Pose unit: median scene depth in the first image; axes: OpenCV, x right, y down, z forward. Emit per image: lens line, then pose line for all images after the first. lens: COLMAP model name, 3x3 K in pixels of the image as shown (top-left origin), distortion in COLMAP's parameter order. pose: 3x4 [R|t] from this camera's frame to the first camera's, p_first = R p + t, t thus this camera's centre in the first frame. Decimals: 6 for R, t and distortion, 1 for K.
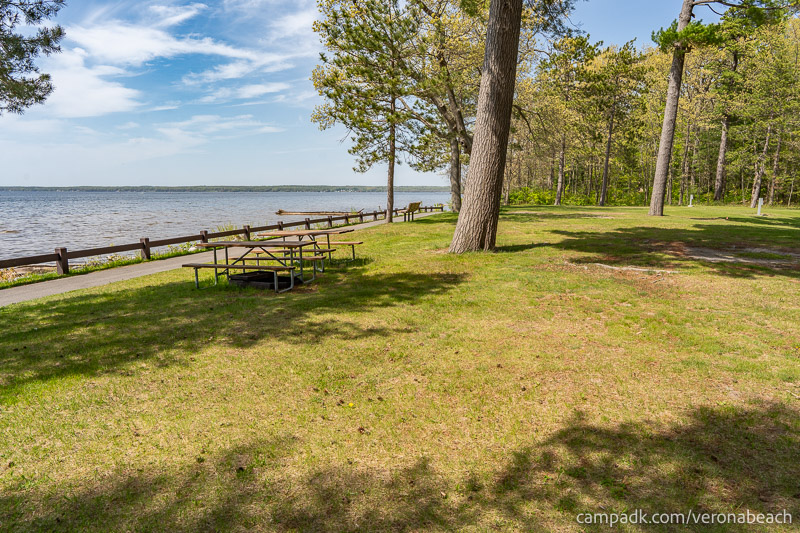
lens RADIAL K [[526.1, 0, 403.9], [0, 526.1, 264.8], [0, 0, 1]] dist [-0.001235, -0.000740]
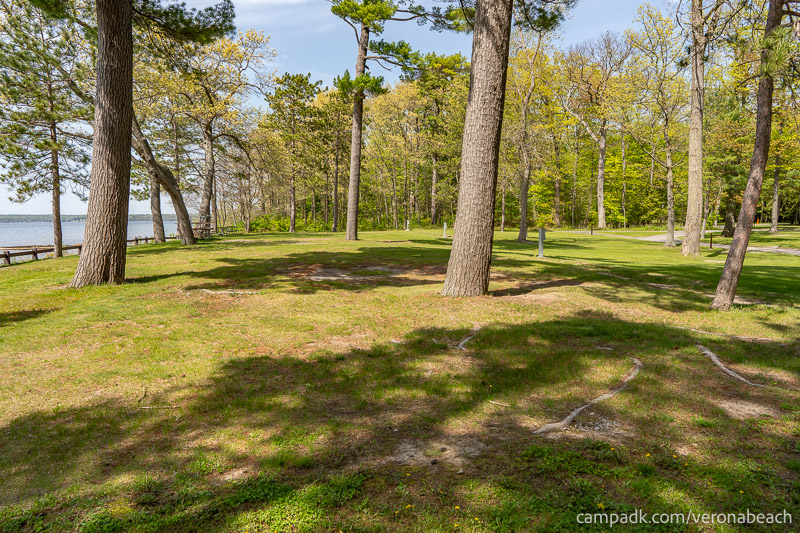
lens RADIAL K [[526.1, 0, 403.9], [0, 526.1, 264.8], [0, 0, 1]] dist [-0.001235, -0.000740]
pose [[0.911909, -0.049642, 0.407378, 0.131374], [0.069881, 0.996943, -0.034943, 0.006092], [-0.404398, 0.060333, 0.912591, -0.067404]]
